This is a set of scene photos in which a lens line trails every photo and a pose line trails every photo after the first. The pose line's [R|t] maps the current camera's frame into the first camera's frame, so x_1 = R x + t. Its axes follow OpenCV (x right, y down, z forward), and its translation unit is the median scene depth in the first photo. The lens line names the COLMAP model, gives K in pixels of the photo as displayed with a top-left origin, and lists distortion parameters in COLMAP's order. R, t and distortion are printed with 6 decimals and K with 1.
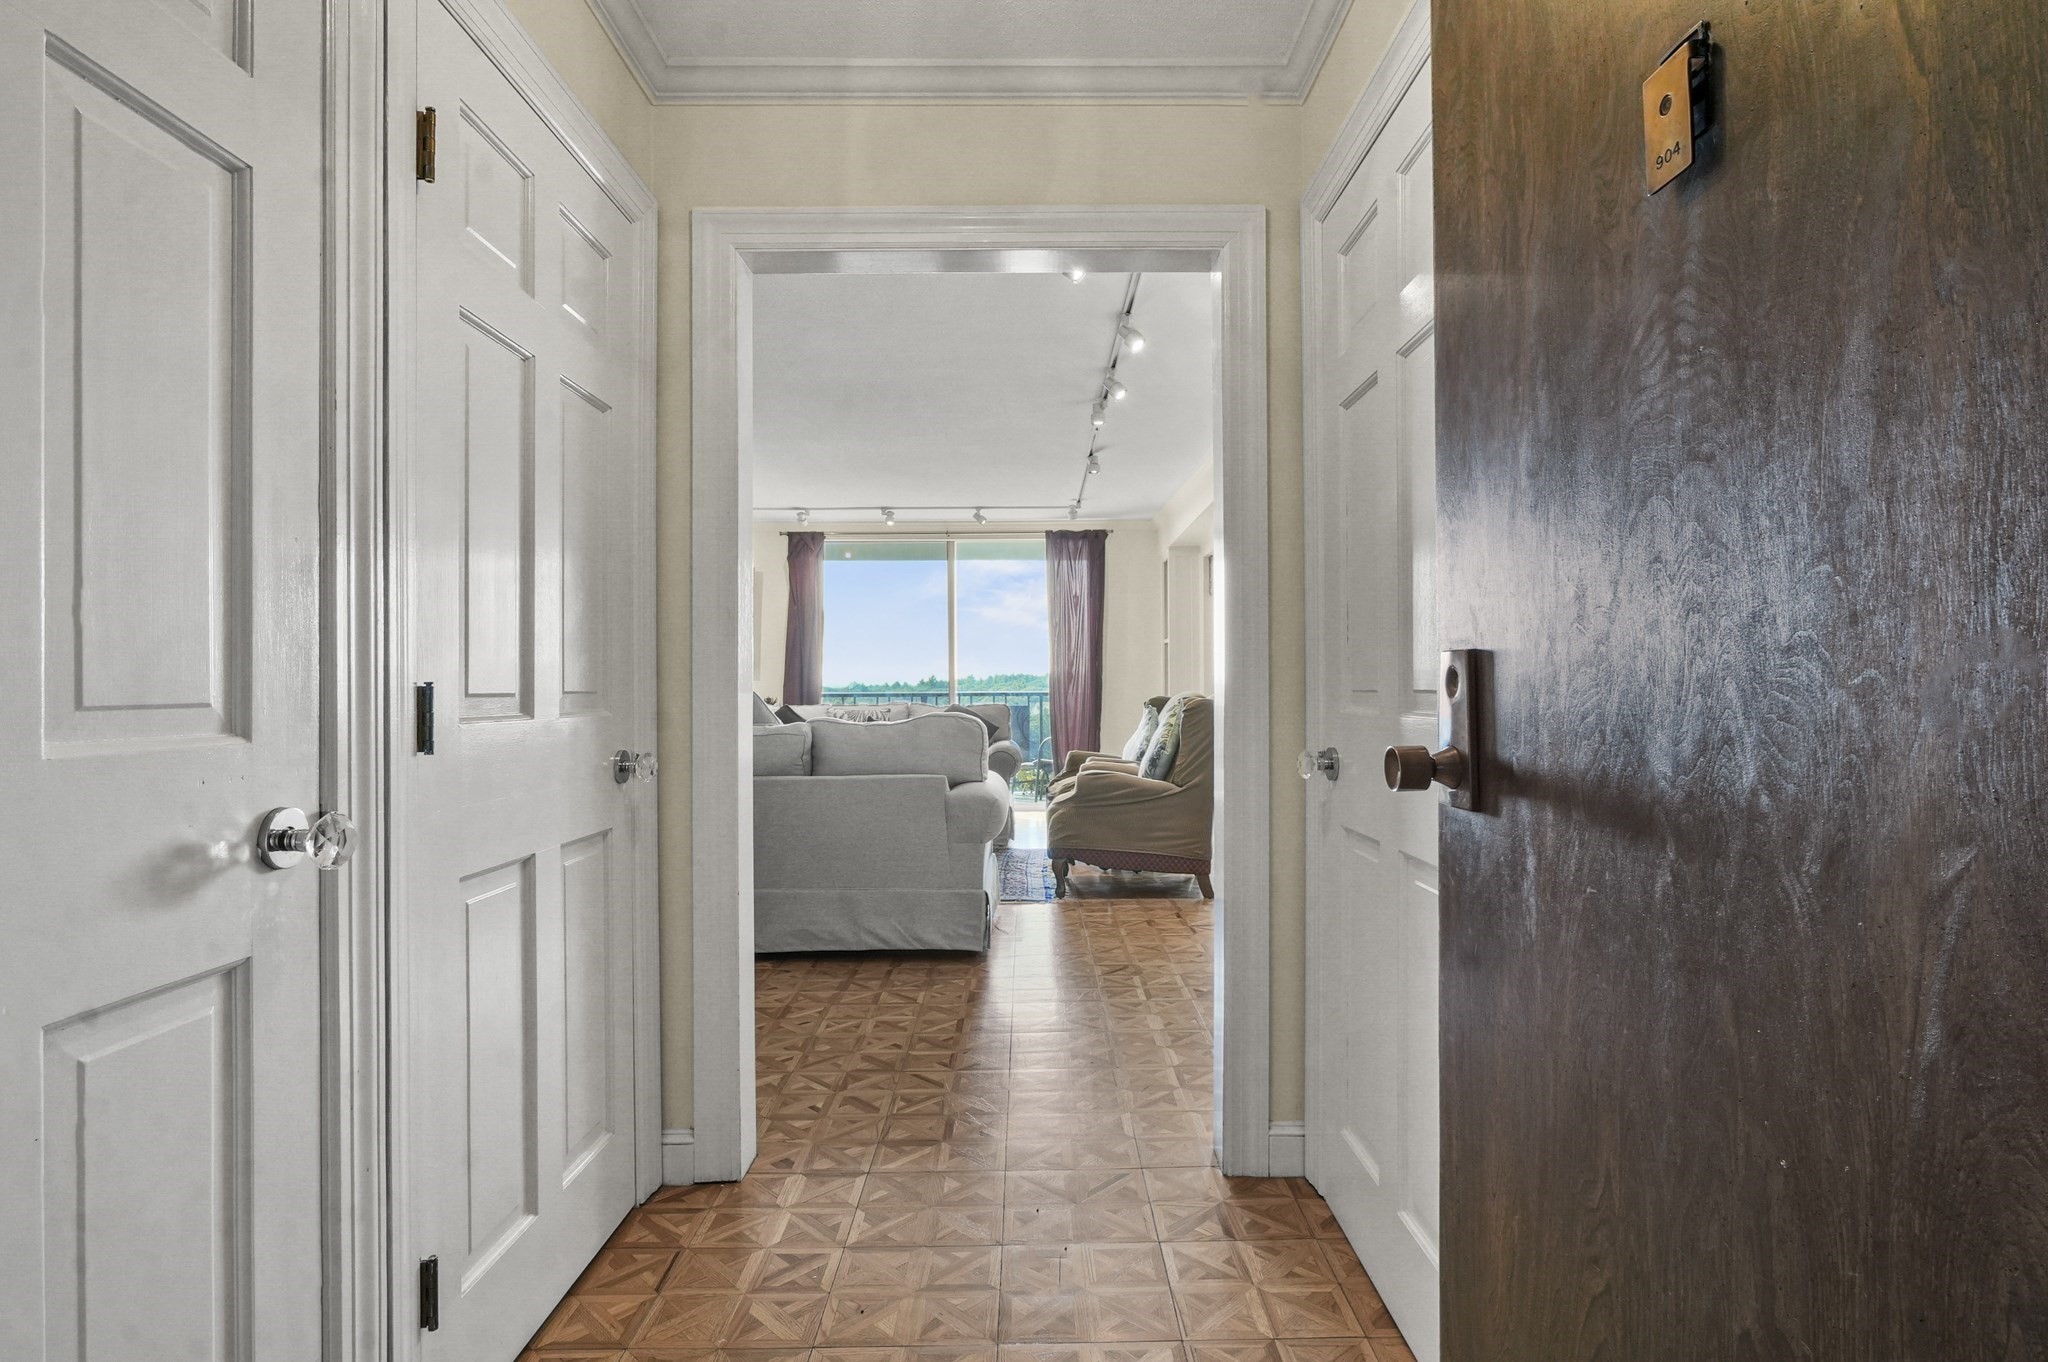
lens RADIAL K [[1003.2, 0, 1017.2], [0, 1003.2, 687.9], [0, 0, 1]] dist [-0.018194, 0.000305]
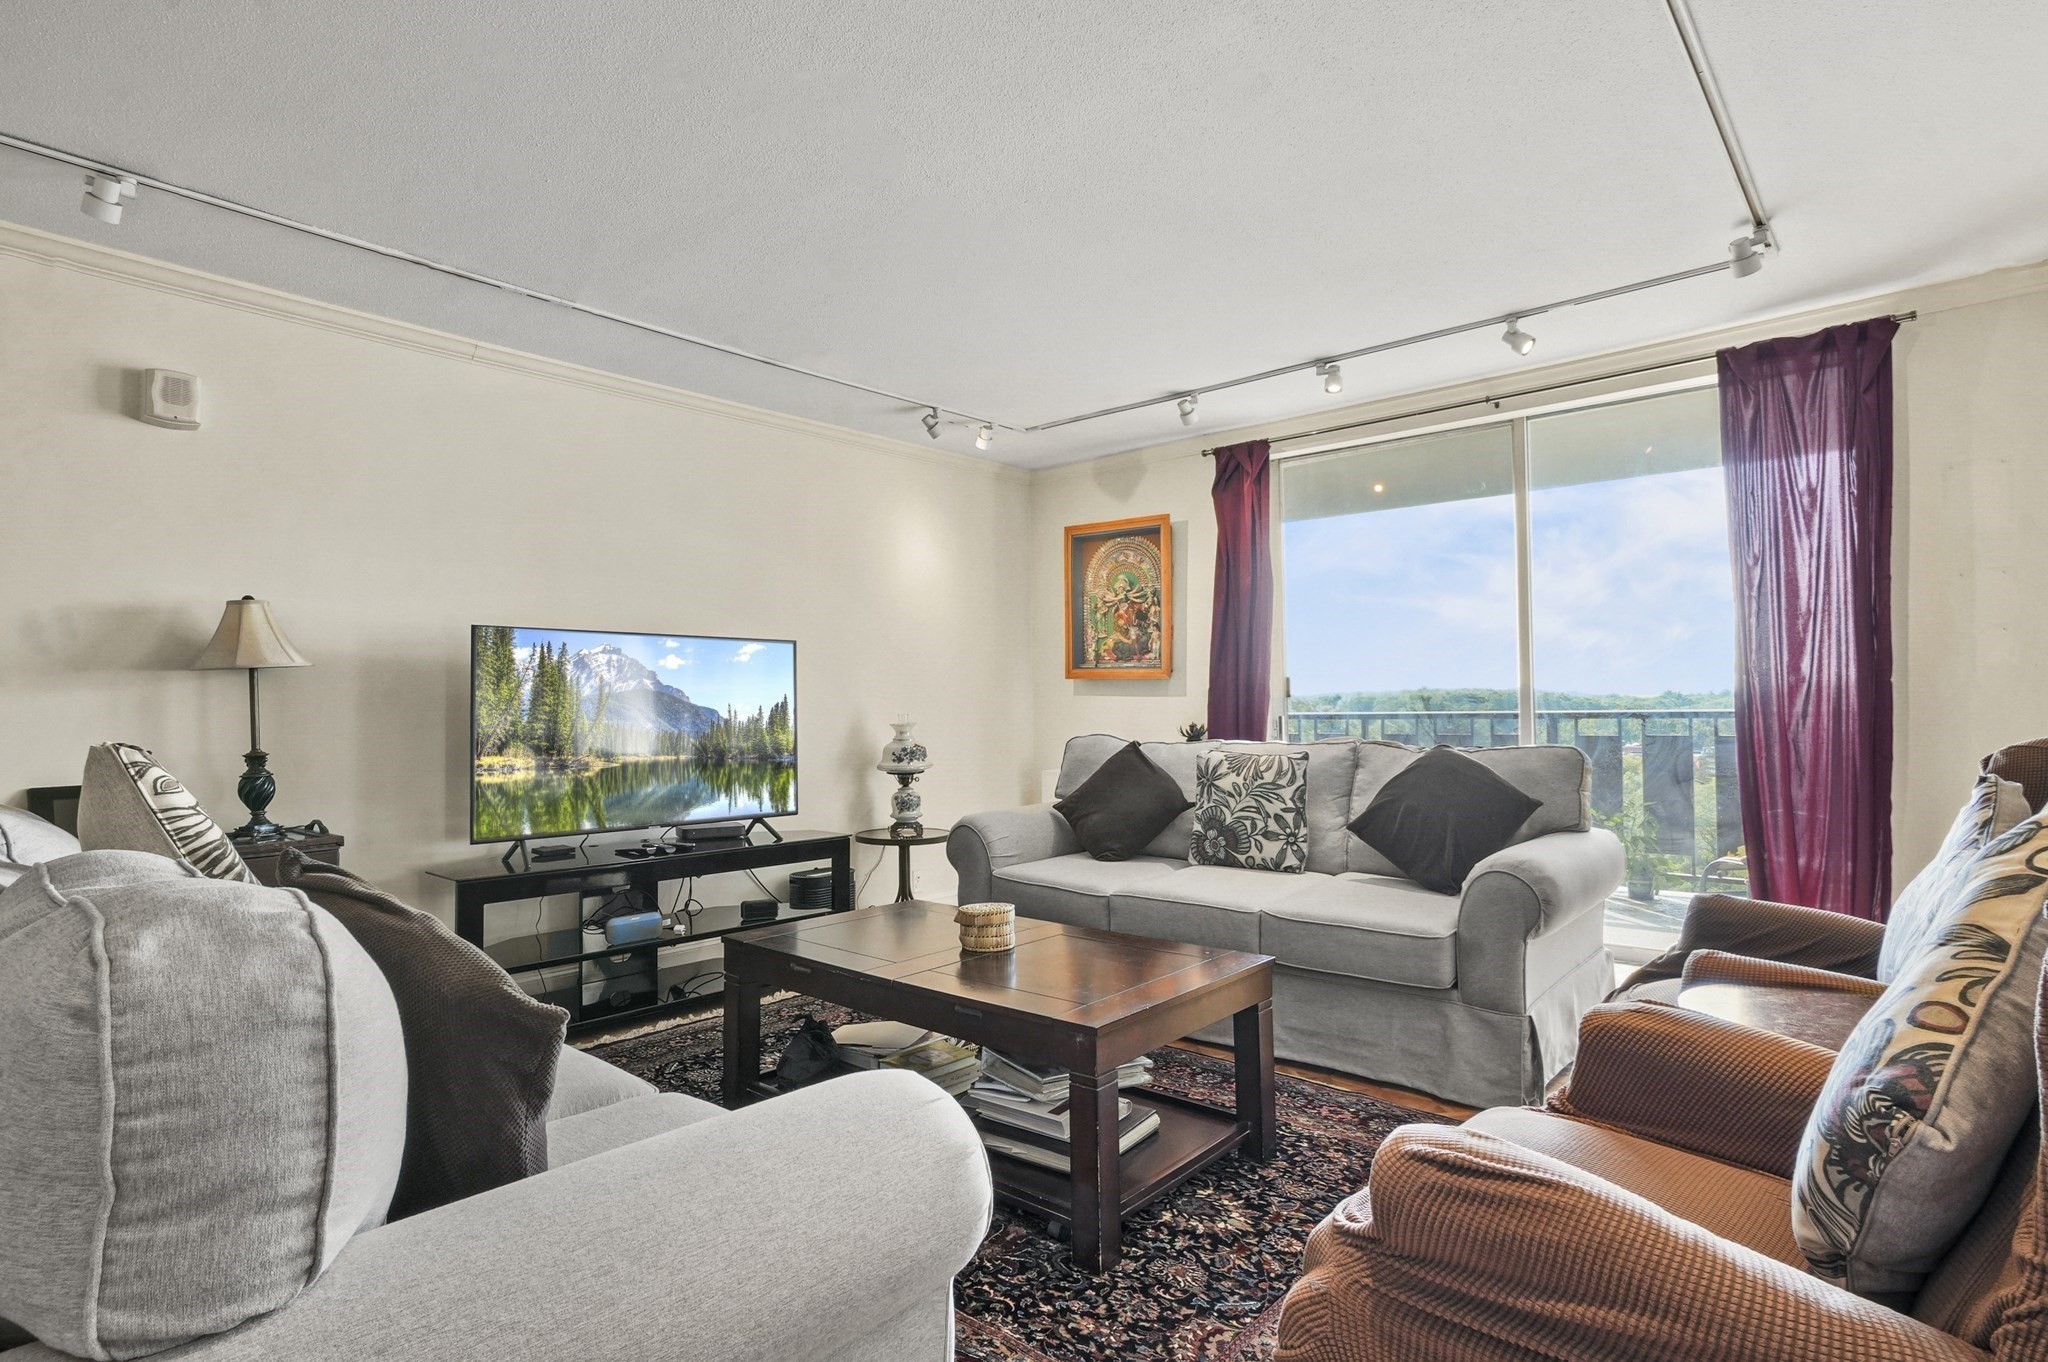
lens RADIAL K [[1073.7, 0, 1069.0], [0, 1073.7, 681.1], [0, 0, 1]] dist [-0.094734, 0.081084]
pose [[0.775510, -0.025146, -0.630834, 0.093131], [0.012838, 0.999628, -0.024065, -0.007609], [0.631204, 0.010563, 0.775545, 0.475638]]
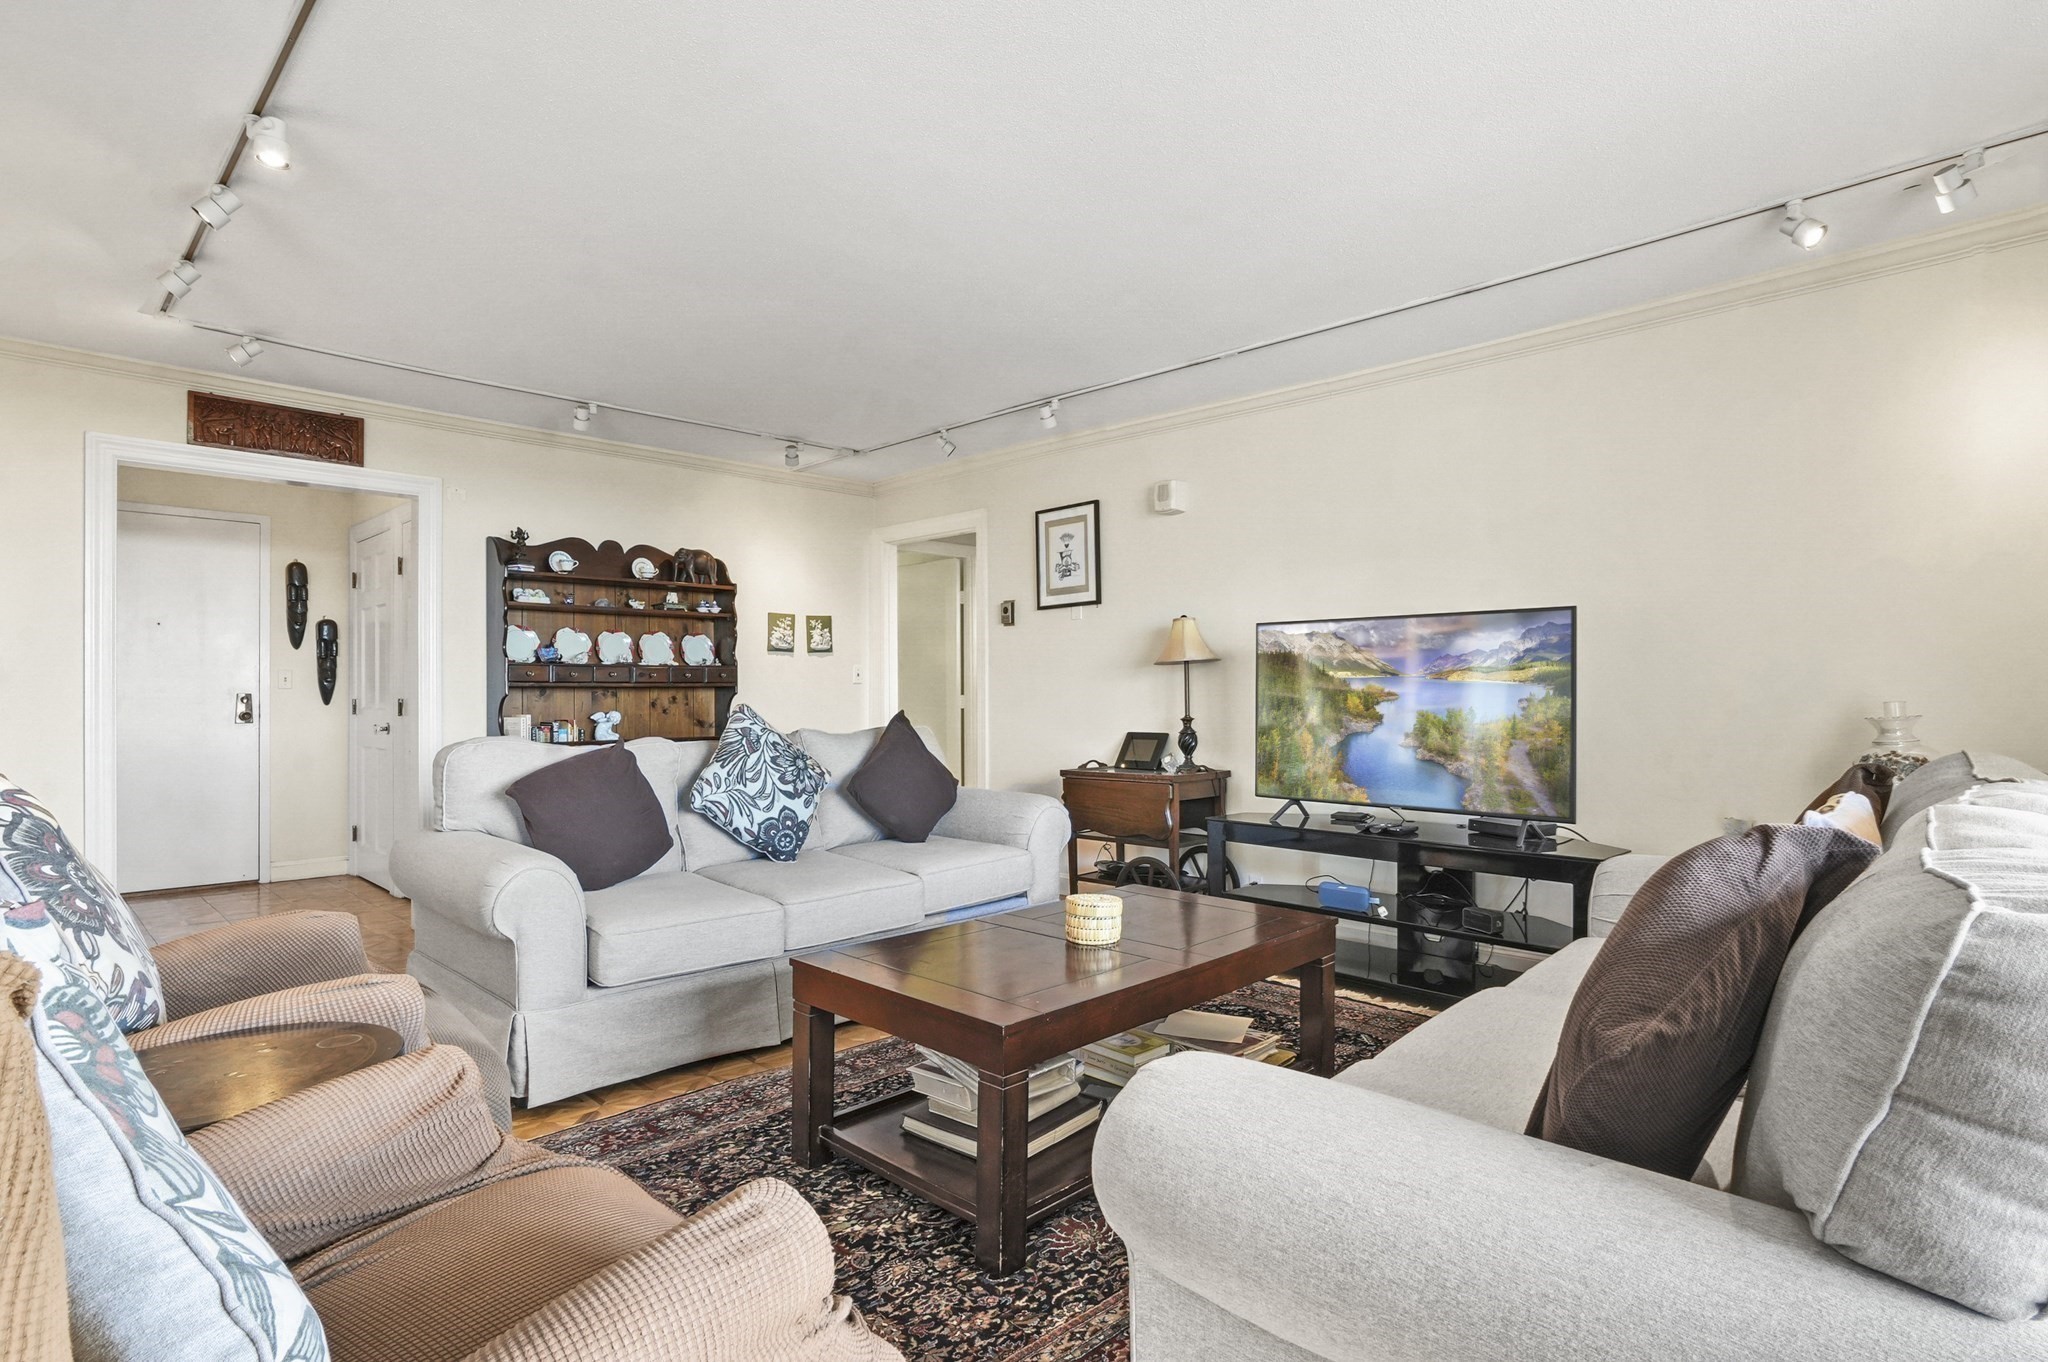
lens RADIAL K [[1060.9, 0, 1024.0], [0, 1060.9, 681.0], [0, 0, 1]] dist [-0.020239, 0.009839]
pose [[-0.703089, 0.000983, -0.711101, 0.136133], [0.001724, 0.999998, -0.000322, -0.023189], [0.711099, -0.001452, -0.703090, 1.498772]]
